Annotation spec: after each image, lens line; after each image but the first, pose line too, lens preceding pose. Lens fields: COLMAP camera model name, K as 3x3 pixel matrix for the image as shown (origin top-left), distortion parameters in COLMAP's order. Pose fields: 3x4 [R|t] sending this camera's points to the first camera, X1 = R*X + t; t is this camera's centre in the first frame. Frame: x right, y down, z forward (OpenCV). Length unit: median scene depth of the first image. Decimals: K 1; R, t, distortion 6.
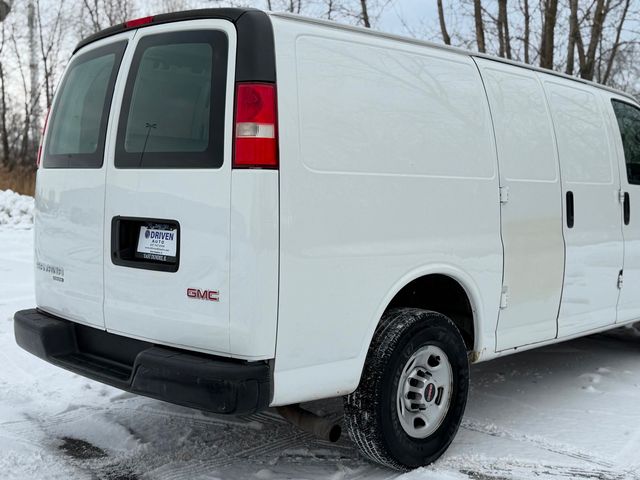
lens RADIAL K [[763.0, 0, 324.6], [0, 763.0, 239.6], [0, 0, 1]] dist [0.087686, 0.000000]
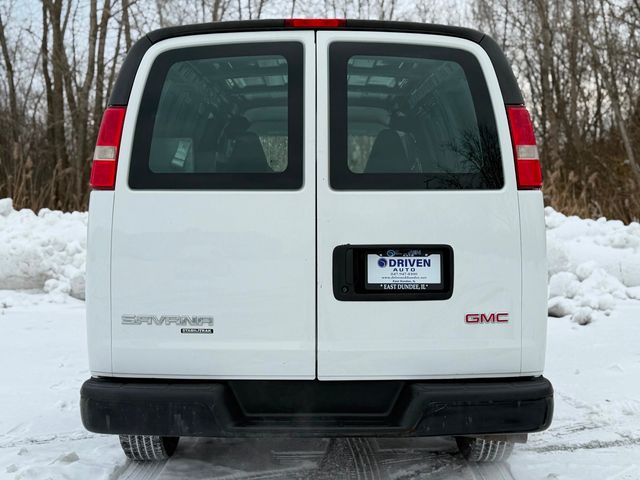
lens RADIAL K [[801.9, 0, 320.6], [0, 801.9, 239.1], [0, 0, 1]] dist [0.006306, 0.000000]
pose [[0.751473, -0.052385, 0.657681, -0.805307], [0.066906, 0.997755, 0.003025, -0.037984], [-0.656363, 0.041730, 0.753290, 0.294391]]
